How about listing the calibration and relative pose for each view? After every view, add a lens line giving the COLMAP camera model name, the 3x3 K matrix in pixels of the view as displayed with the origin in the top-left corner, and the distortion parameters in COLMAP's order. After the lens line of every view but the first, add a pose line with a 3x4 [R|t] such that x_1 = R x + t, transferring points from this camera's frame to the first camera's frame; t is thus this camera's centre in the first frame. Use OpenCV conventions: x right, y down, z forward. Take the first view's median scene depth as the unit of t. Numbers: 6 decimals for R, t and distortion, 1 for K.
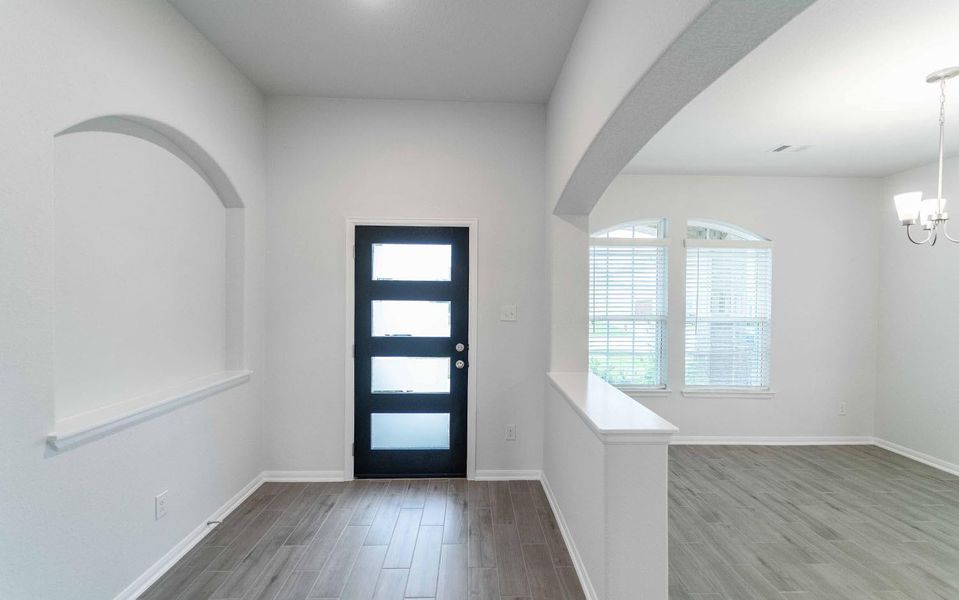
lens RADIAL K [[389.8, 0, 479.1], [0, 389.8, 301.0], [0, 0, 1]] dist [-0.003423, -0.001470]
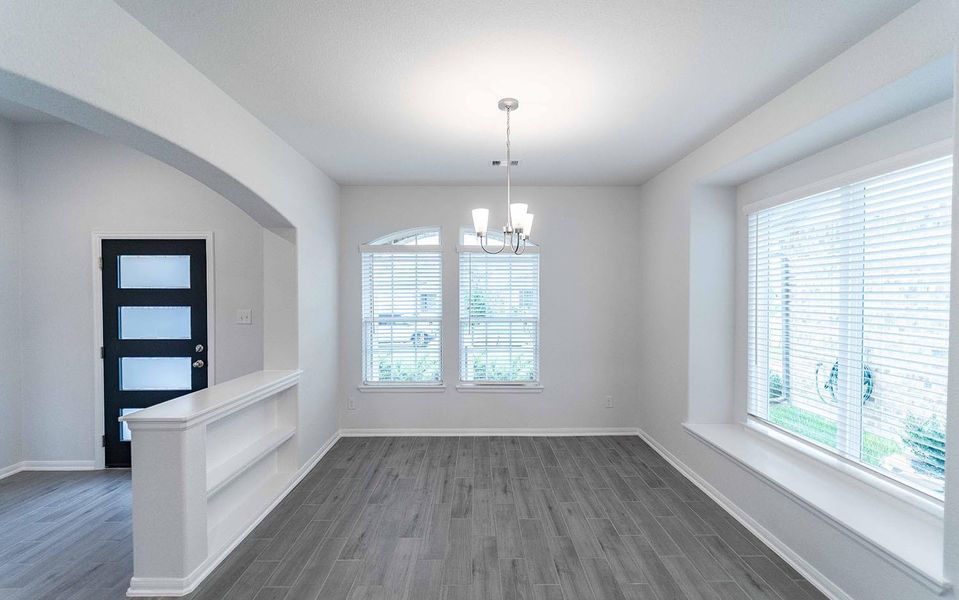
lens RADIAL K [[389.8, 0, 487.6], [0, 389.8, 299.7], [0, 0, 1]] dist [-0.003423, -0.001470]
pose [[0.999911, -0.011416, -0.006931, 0.766374], [0.011405, 0.999934, -0.001682, -0.007304], [0.006949, 0.001603, 0.999975, -0.094822]]
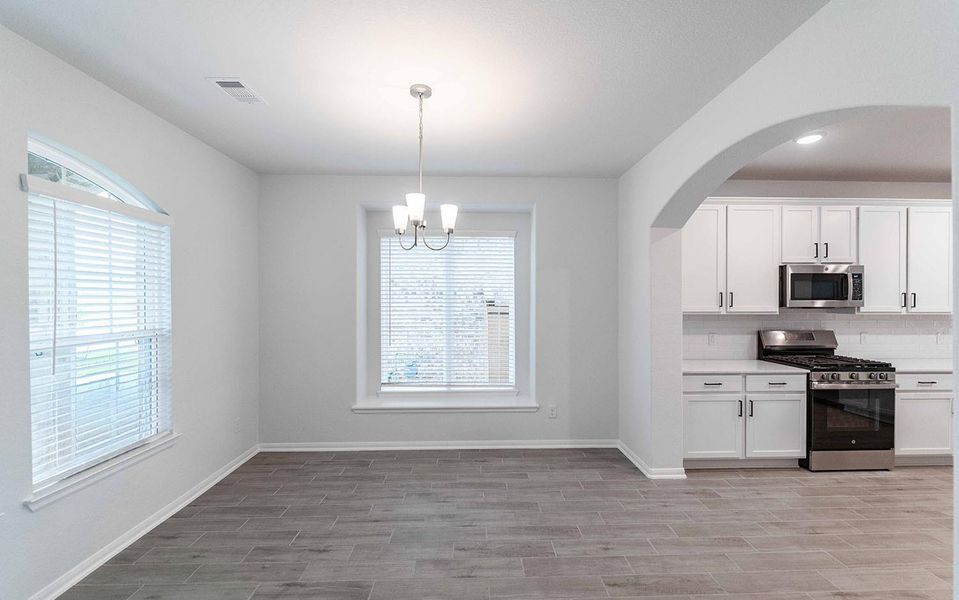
lens RADIAL K [[389.8, 0, 481.5], [0, 389.8, 301.0], [0, 0, 1]] dist [-0.003423, -0.001470]
pose [[-0.012830, -0.013858, 0.999822, 0.073457], [0.010120, 0.999851, 0.013988, -0.010563], [-0.999866, 0.010298, -0.012688, 0.574592]]
